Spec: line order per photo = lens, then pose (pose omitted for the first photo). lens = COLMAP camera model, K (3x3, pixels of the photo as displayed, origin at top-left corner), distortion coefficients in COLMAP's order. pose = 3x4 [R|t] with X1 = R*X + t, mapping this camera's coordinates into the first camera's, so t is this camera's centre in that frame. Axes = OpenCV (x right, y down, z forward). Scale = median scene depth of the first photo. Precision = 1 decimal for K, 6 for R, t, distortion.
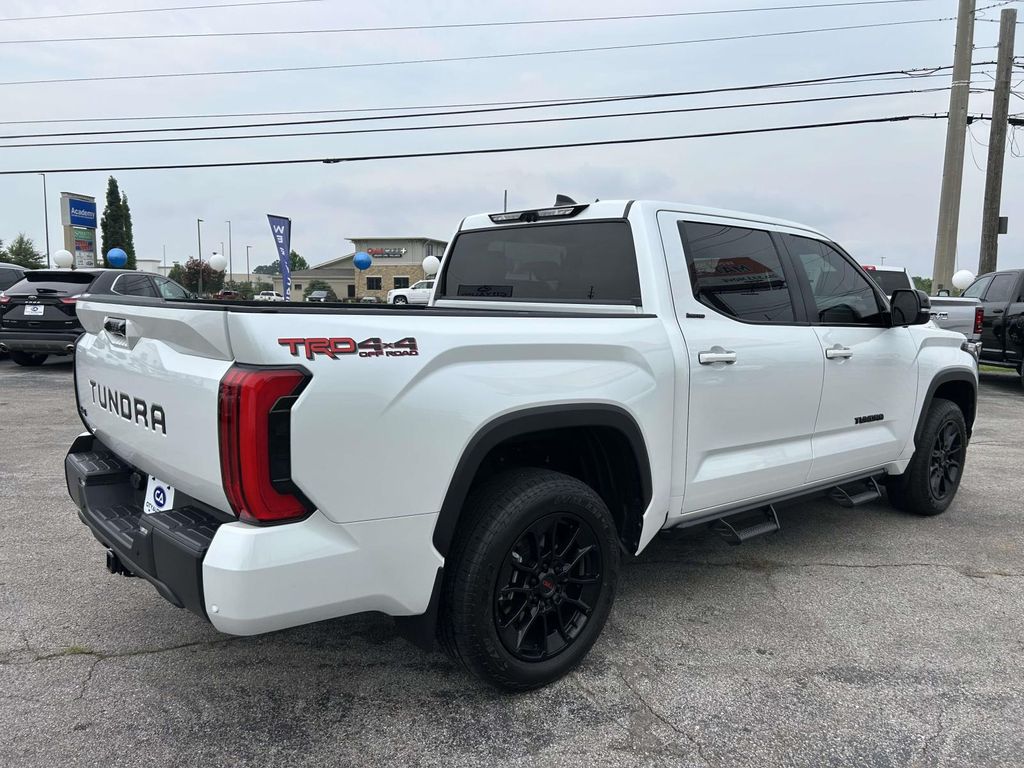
lens RADIAL K [[775.2, 0, 512.0], [0, 775.2, 384.0], [0, 0, 1]] dist [0.049012, -0.055167]
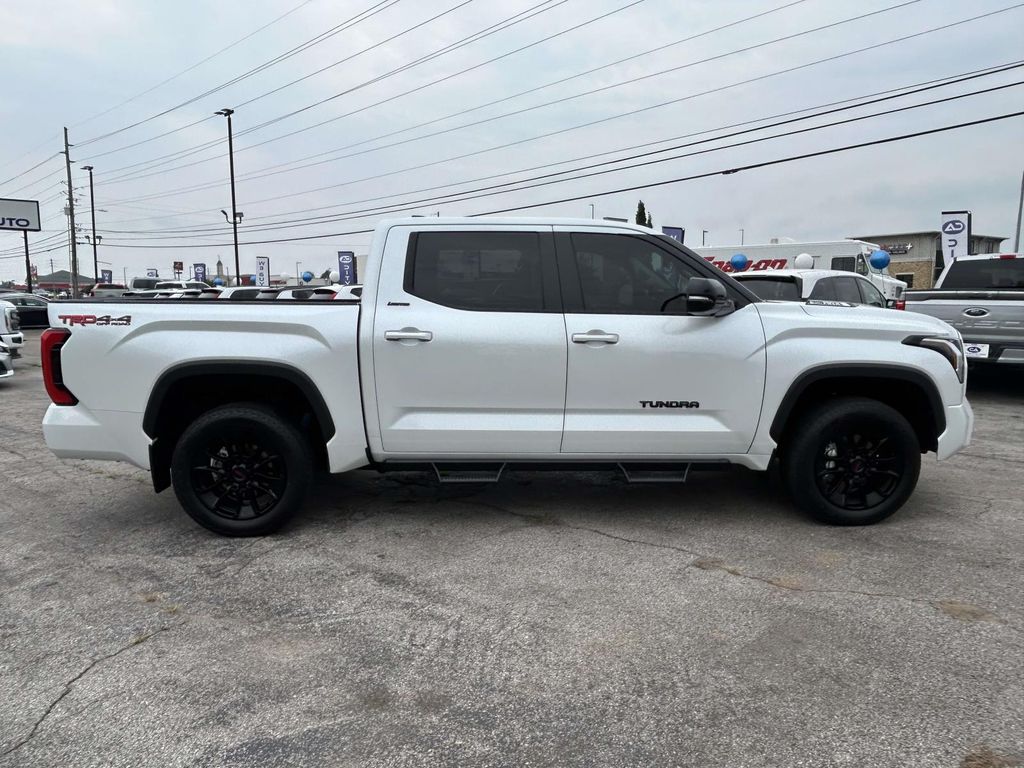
lens RADIAL K [[724.2, 0, 512.0], [0, 724.2, 384.0], [0, 0, 1]] dist [-0.000501, -0.000458]
pose [[0.774289, 0.058408, -0.630131, 1.351125], [-0.054410, 0.998189, 0.025667, 0.006830], [0.630489, 0.014412, 0.776064, 0.194161]]
